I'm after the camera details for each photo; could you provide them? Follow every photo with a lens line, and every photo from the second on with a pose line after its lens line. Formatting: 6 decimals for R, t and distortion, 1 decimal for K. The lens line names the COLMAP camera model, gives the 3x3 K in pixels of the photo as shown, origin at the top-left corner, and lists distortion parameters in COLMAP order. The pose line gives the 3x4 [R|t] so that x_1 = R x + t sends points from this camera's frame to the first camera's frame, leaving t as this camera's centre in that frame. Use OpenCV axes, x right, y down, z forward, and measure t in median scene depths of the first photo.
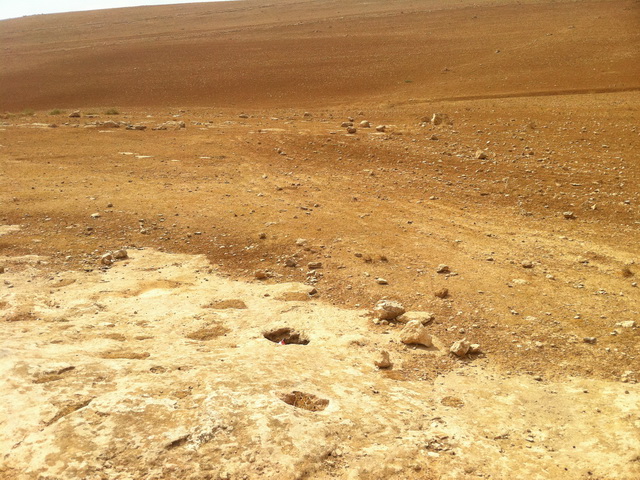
lens RADIAL K [[610.5, 0, 320.0], [0, 610.5, 240.0], [0, 0, 1]] dist [0.107554, -0.342810]
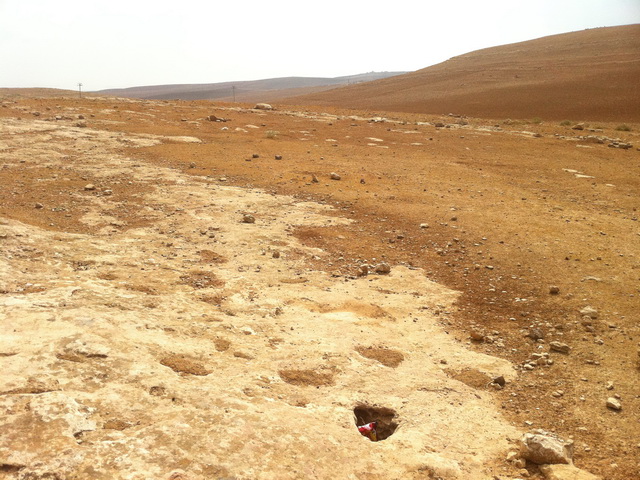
lens RADIAL K [[610.5, 0, 320.0], [0, 610.5, 240.0], [0, 0, 1]] dist [0.107554, -0.342810]
pose [[0.676107, 0.206313, -0.707329, 0.071153], [-0.220060, 0.972723, 0.073376, -0.017899], [0.703173, 0.106045, 0.703066, 0.074463]]
